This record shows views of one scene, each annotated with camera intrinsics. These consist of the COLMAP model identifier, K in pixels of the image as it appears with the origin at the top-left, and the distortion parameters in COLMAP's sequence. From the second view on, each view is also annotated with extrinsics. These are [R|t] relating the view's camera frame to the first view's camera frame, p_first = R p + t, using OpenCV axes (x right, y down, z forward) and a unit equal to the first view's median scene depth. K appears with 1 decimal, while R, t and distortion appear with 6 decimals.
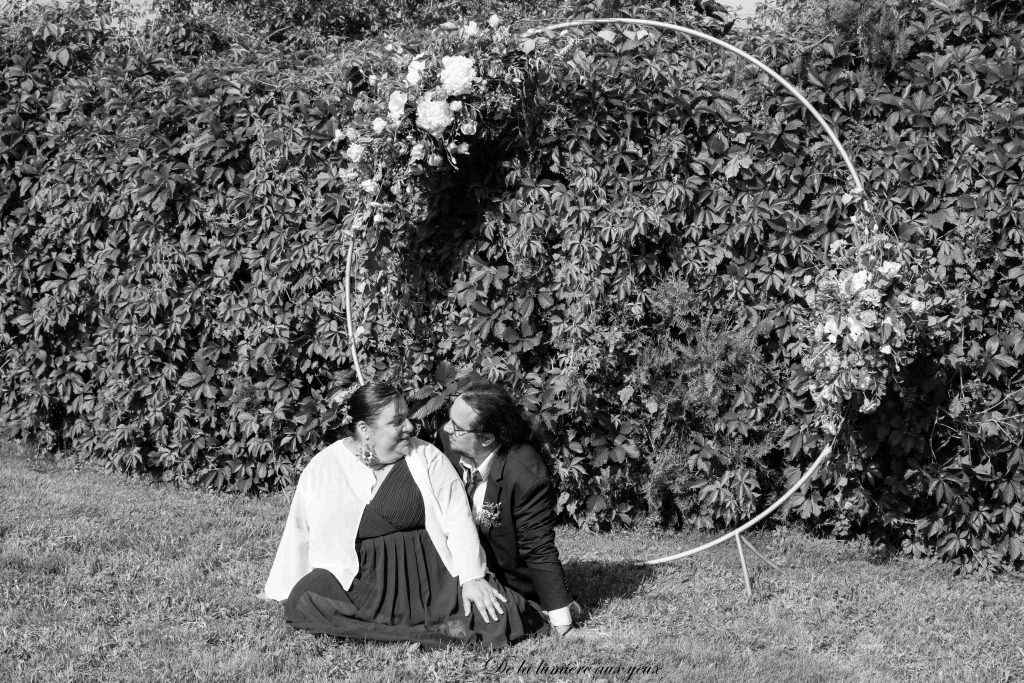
lens RADIAL K [[1761.7, 0, 512.4], [0, 1761.7, 338.9], [0, 0, 1]] dist [-0.051565, 0.000000]
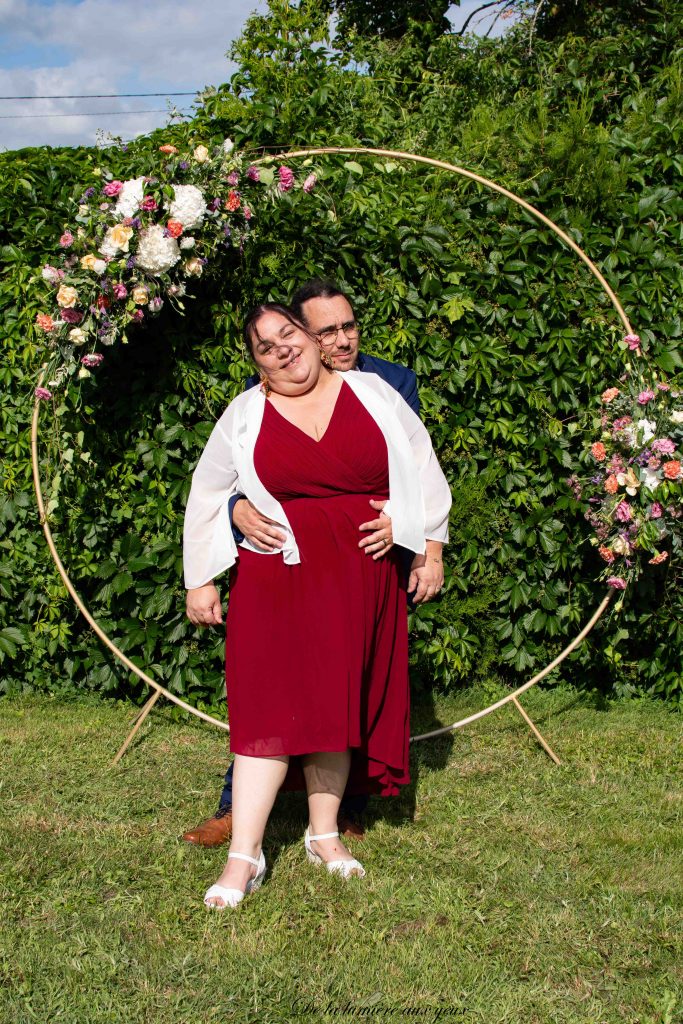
lens RADIAL K [[1761.7, 0, 418.6], [0, 1761.7, 504.6], [0, 0, 1]] dist [-0.051565, 0.000000]
pose [[0.880498, -0.059517, 0.470298, -0.337664], [0.039816, 0.997867, 0.051737, -0.042486], [-0.472374, -0.026829, 0.880990, 0.172780]]
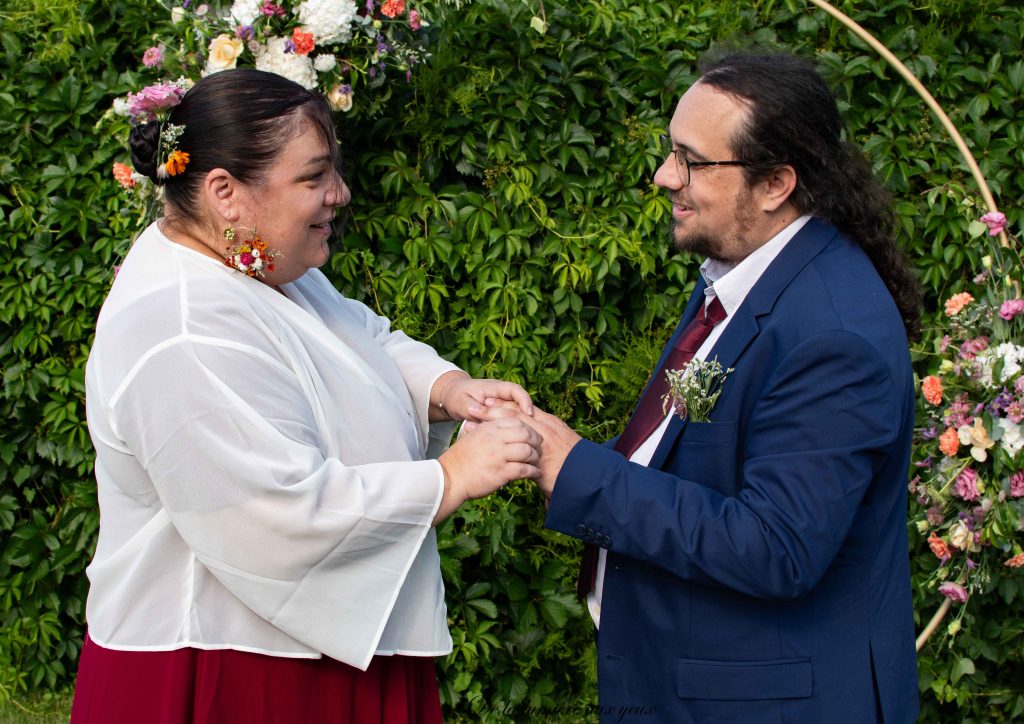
lens RADIAL K [[1774.7, 0, 508.9], [0, 1774.7, 362.7], [0, 0, 1]] dist [-0.121206, 0.000000]
pose [[0.963305, -0.013744, 0.268059, -0.130226], [0.005778, 0.999519, 0.030482, -0.046939], [-0.268349, -0.027814, 0.962920, 0.390910]]
